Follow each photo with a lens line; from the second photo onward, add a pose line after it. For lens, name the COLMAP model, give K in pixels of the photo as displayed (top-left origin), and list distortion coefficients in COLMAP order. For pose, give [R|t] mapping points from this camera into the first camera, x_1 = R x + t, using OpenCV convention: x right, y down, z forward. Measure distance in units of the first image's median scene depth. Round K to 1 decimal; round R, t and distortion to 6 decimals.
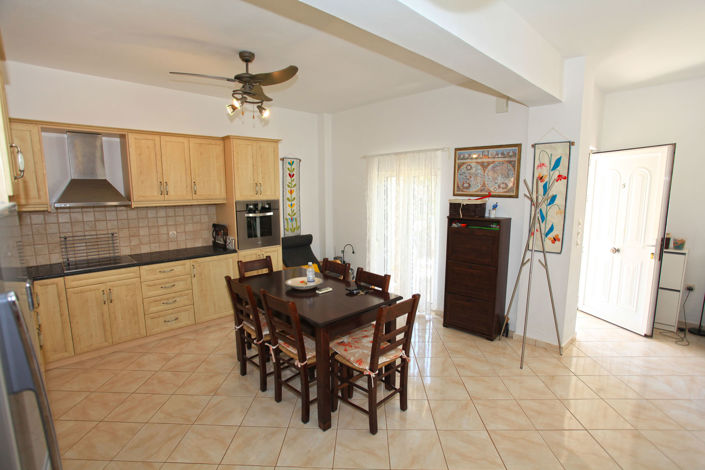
lens RADIAL K [[346.4, 0, 352.5], [0, 346.4, 235.0], [0, 0, 1]] dist [-0.055133, 0.026192]
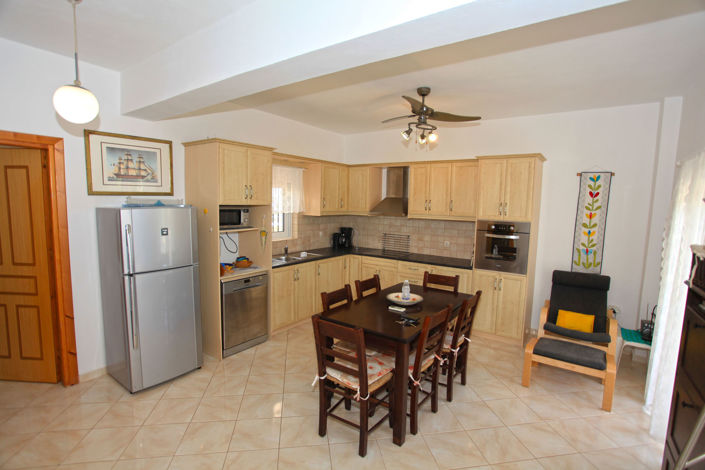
lens RADIAL K [[346.4, 0, 352.5], [0, 346.4, 235.0], [0, 0, 1]] dist [-0.055133, 0.026192]
pose [[0.191656, 0.107159, -0.975595, 0.576681], [-0.156790, 0.984599, 0.077346, -0.073897], [0.968857, 0.138140, 0.205506, 0.430245]]
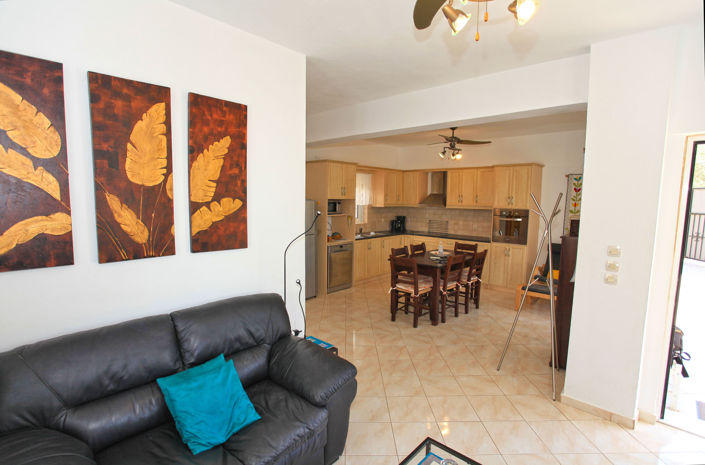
lens RADIAL K [[358.9, 0, 352.5], [0, 358.9, 232.5], [0, 0, 1]] dist [-0.004944, -0.000152]
pose [[0.062557, 0.108321, -0.992146, 1.155543], [-0.149225, 0.983933, 0.098015, -0.055794], [0.986822, 0.141921, 0.077716, 0.284427]]
